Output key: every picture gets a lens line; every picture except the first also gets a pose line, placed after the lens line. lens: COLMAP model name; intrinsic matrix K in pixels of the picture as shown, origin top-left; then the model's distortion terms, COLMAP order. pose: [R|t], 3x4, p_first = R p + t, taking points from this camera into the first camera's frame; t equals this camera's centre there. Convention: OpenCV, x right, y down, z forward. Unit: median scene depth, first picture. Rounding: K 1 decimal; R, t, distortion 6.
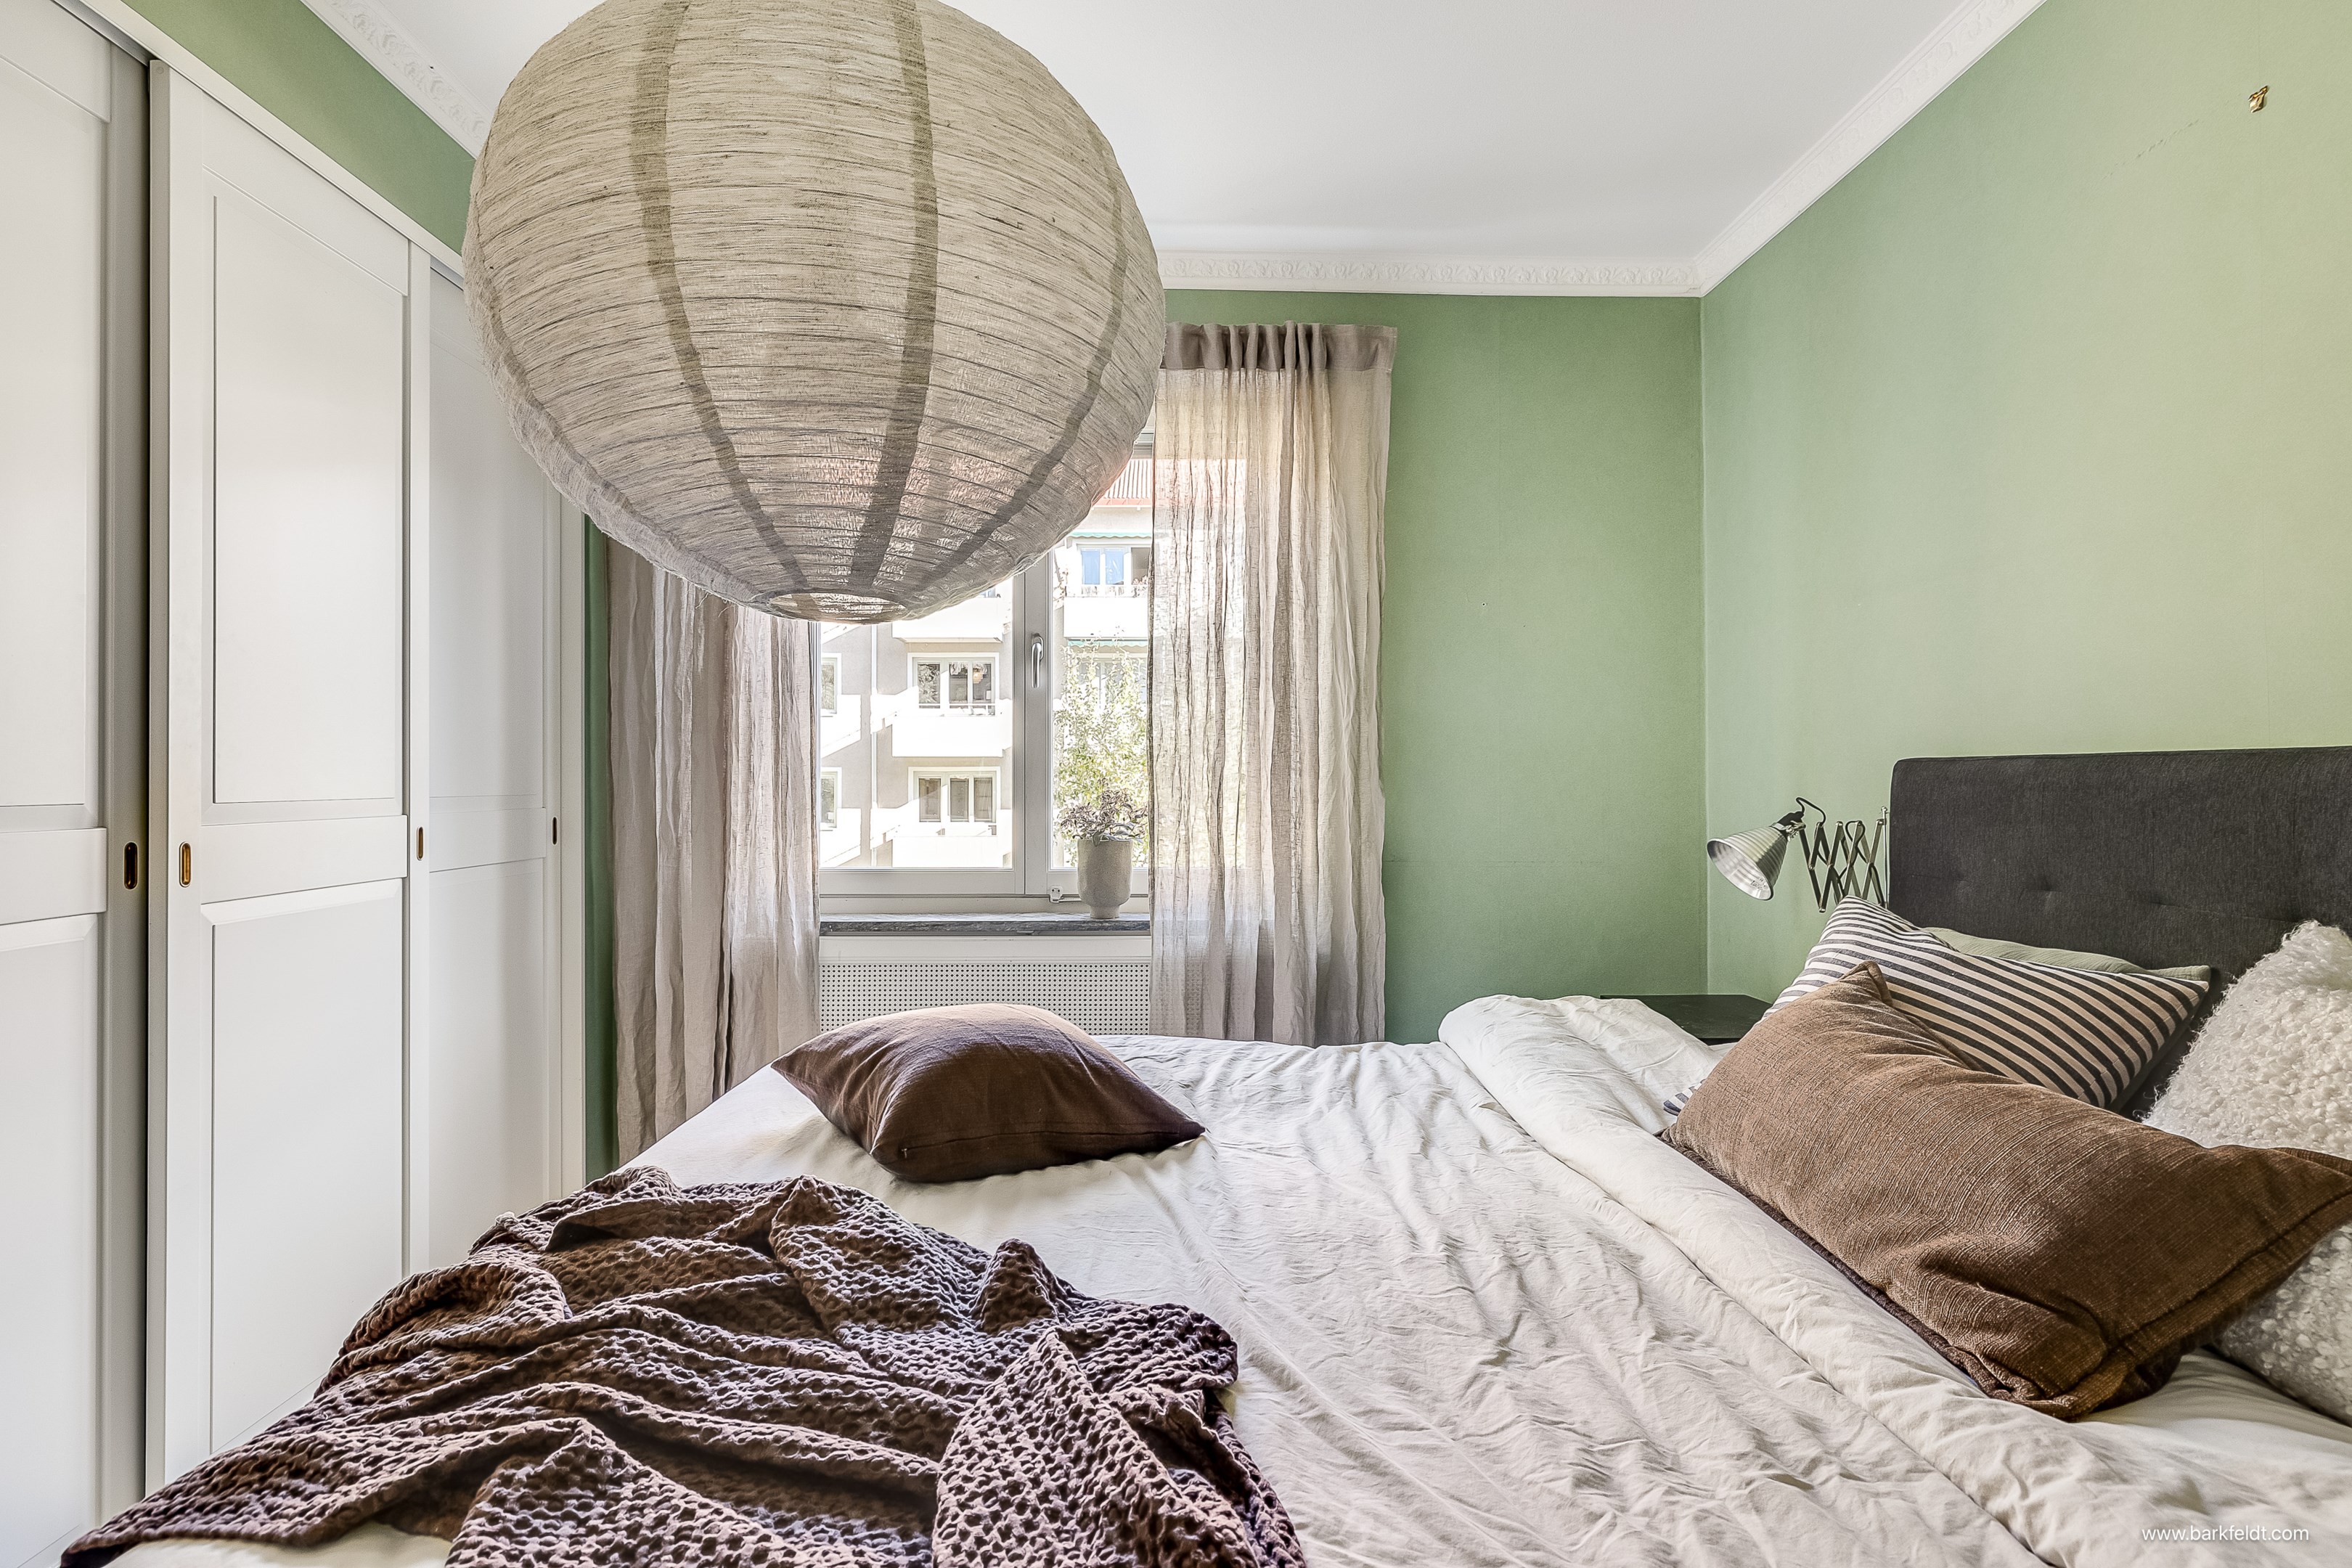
lens RADIAL K [[1149.2, 0, 1171.6], [0, 1149.2, 771.5], [0, 0, 1]] dist [-0.001499, -0.000406]
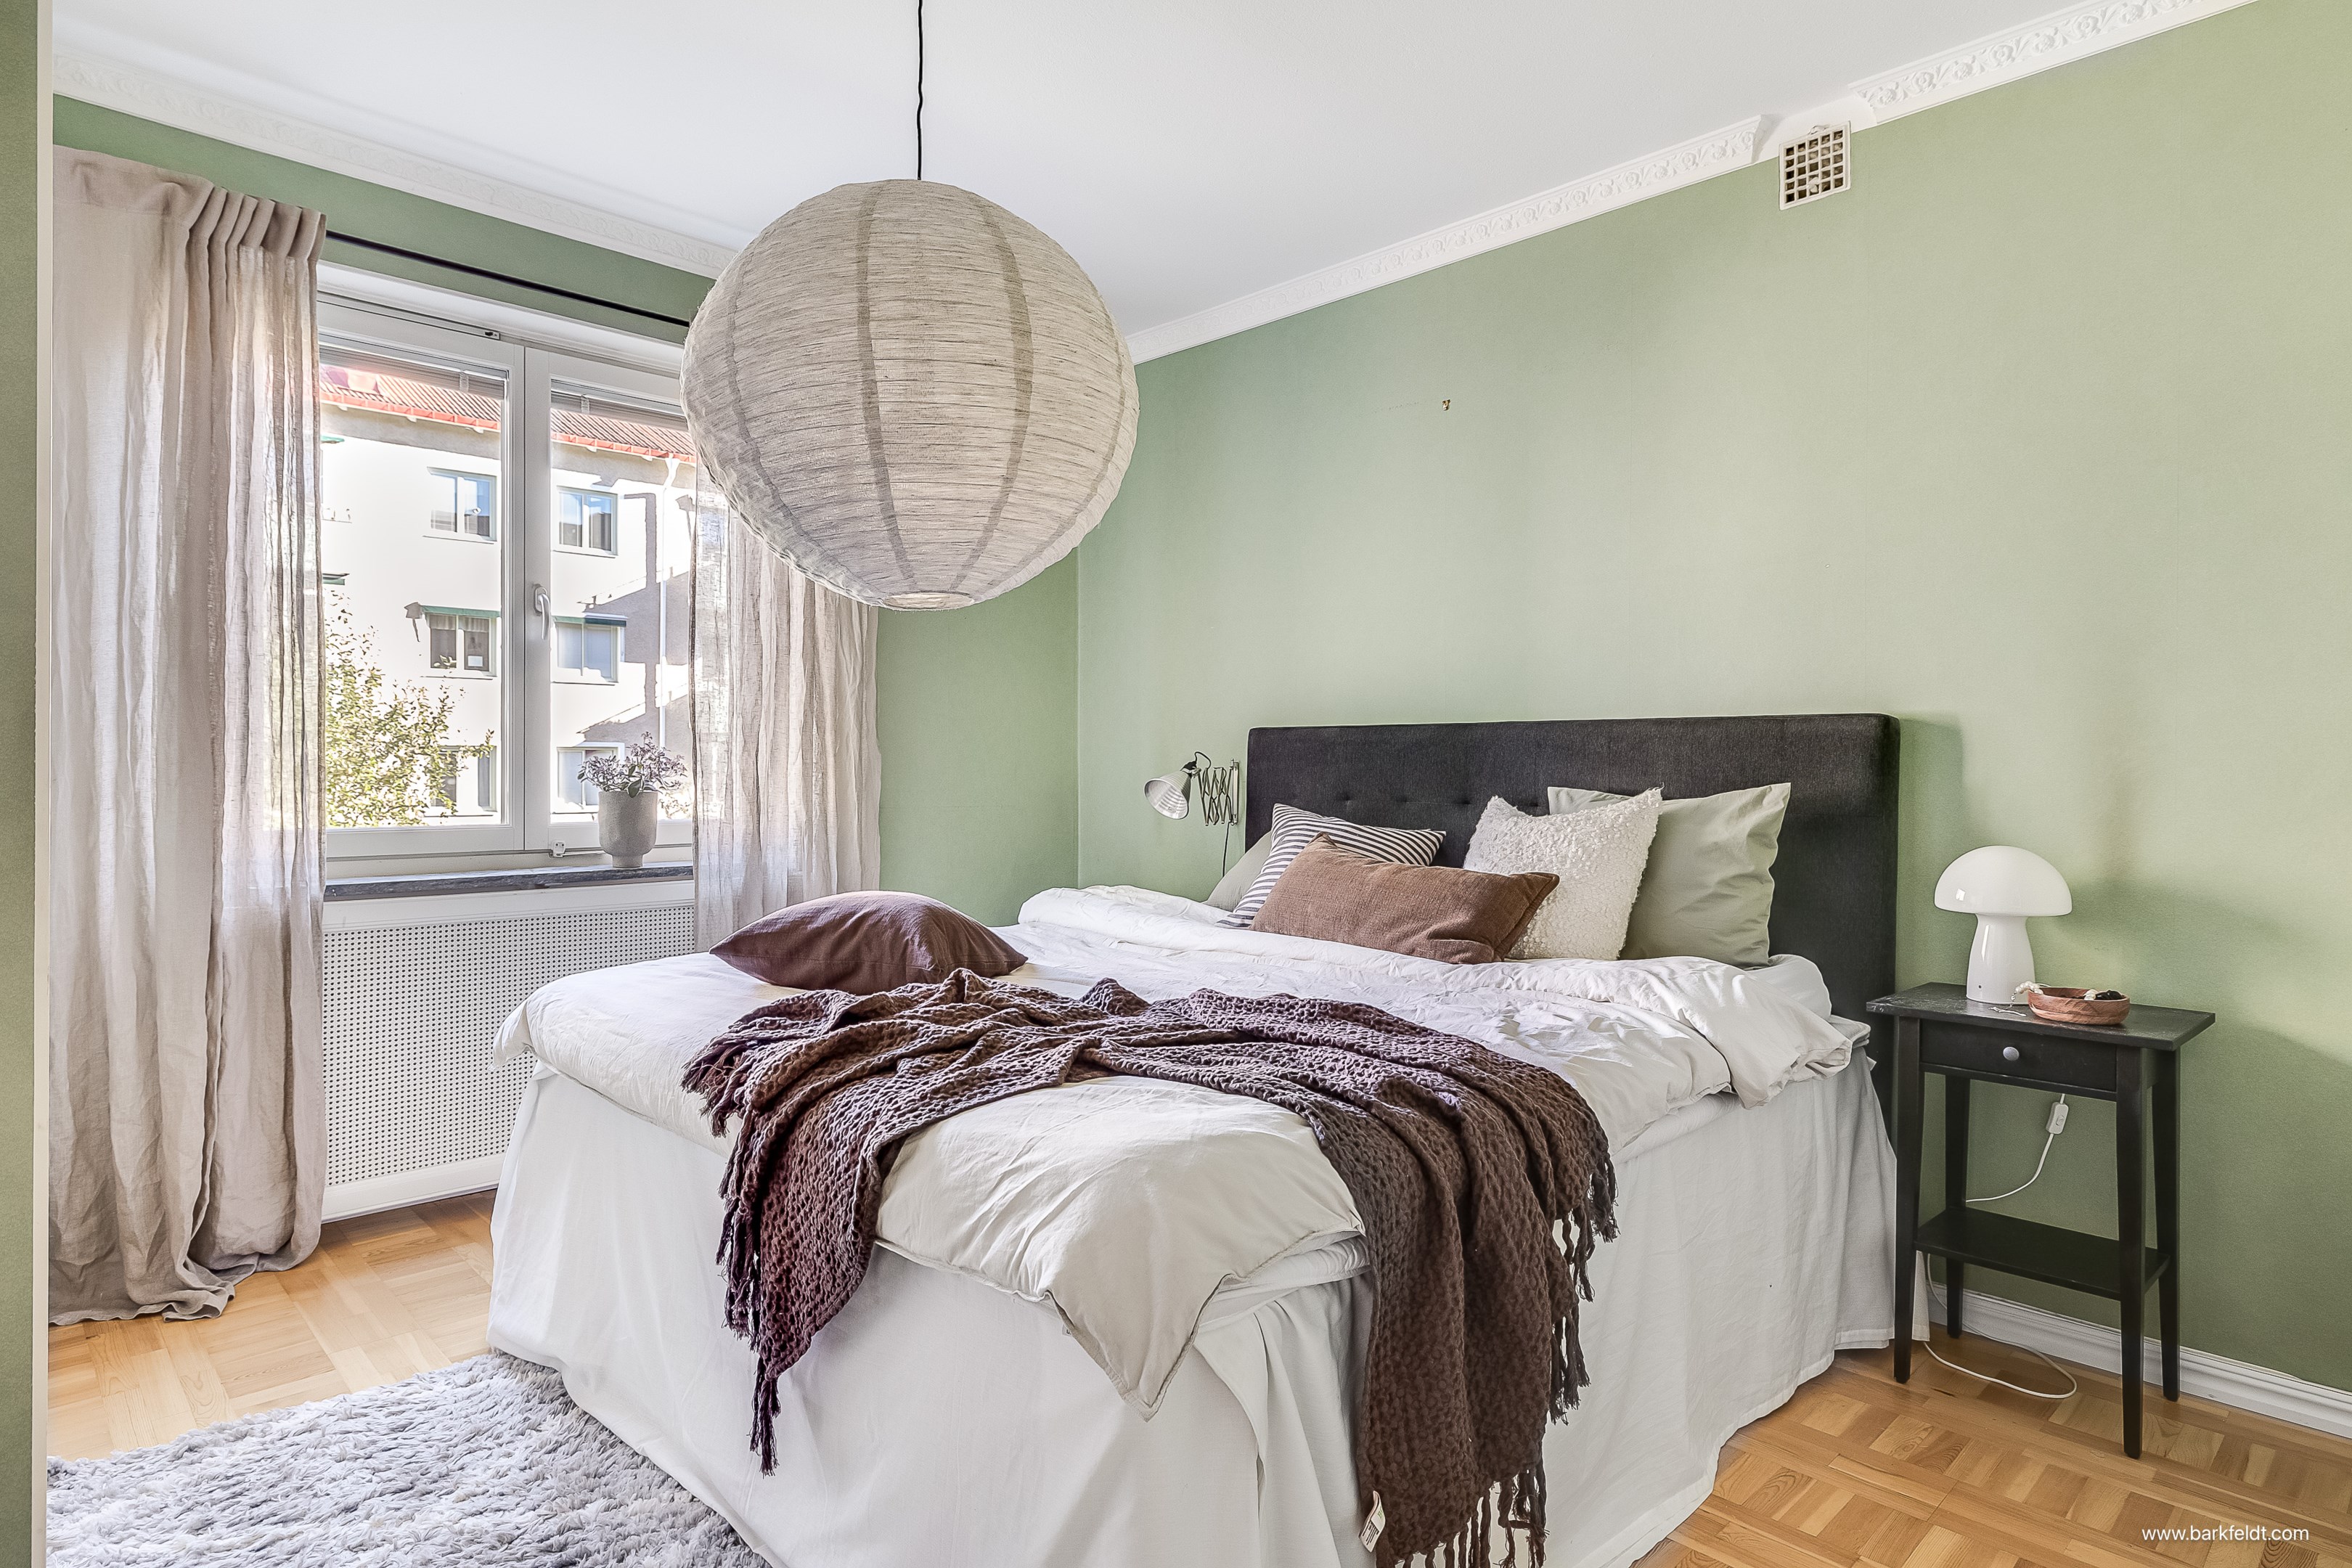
lens RADIAL K [[1276.9, 0, 1178.6], [0, 1276.9, 776.8], [0, 0, 1]] dist [0.003766, -0.001734]
pose [[0.729816, -0.002711, 0.683638, -0.706715], [-0.011028, 0.999815, 0.015738, 0.032631], [-0.683554, -0.019025, 0.729652, -0.254710]]
